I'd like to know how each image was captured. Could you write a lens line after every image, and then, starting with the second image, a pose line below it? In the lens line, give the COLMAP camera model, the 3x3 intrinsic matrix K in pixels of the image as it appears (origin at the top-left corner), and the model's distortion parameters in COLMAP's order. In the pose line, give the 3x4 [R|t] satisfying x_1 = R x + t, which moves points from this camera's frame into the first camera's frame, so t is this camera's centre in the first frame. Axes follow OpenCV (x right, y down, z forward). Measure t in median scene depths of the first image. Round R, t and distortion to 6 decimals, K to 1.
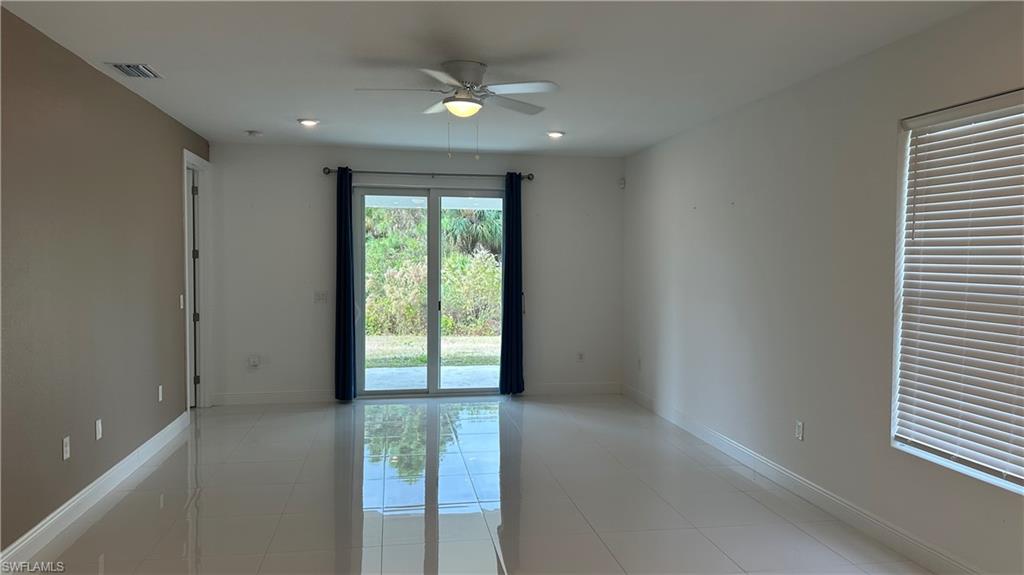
lens RADIAL K [[723.6, 0, 517.3], [0, 723.6, 290.5], [0, 0, 1]] dist [0.004844, -0.032473]
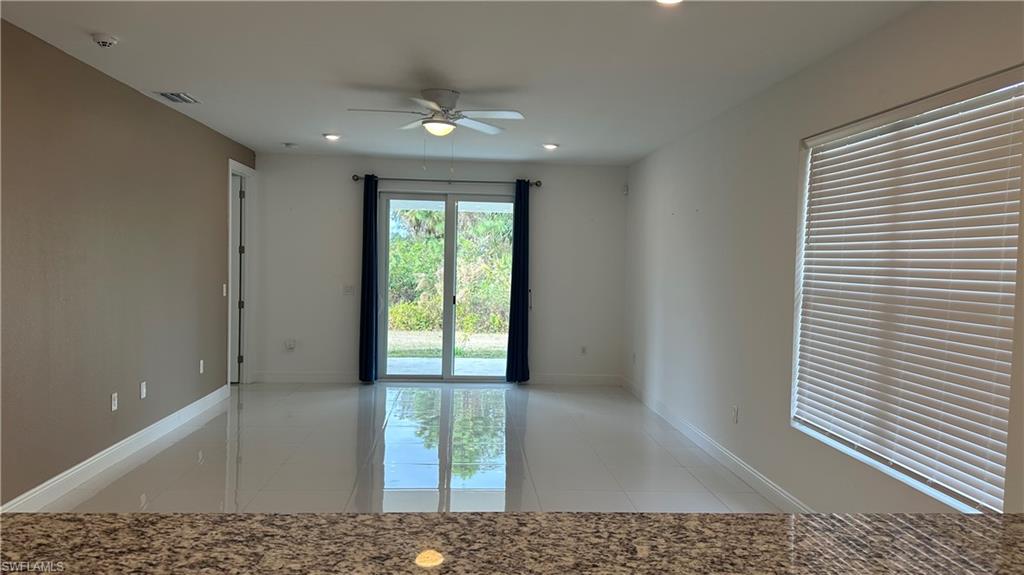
lens RADIAL K [[728.2, 0, 512.0], [0, 728.2, 287.5], [0, 0, 1]] dist [0.003732, -0.000749]
pose [[0.993872, 0.020879, -0.108543, 0.106727], [-0.021735, 0.999741, -0.006706, 0.008078], [0.108375, 0.009024, 0.994069, -0.101461]]
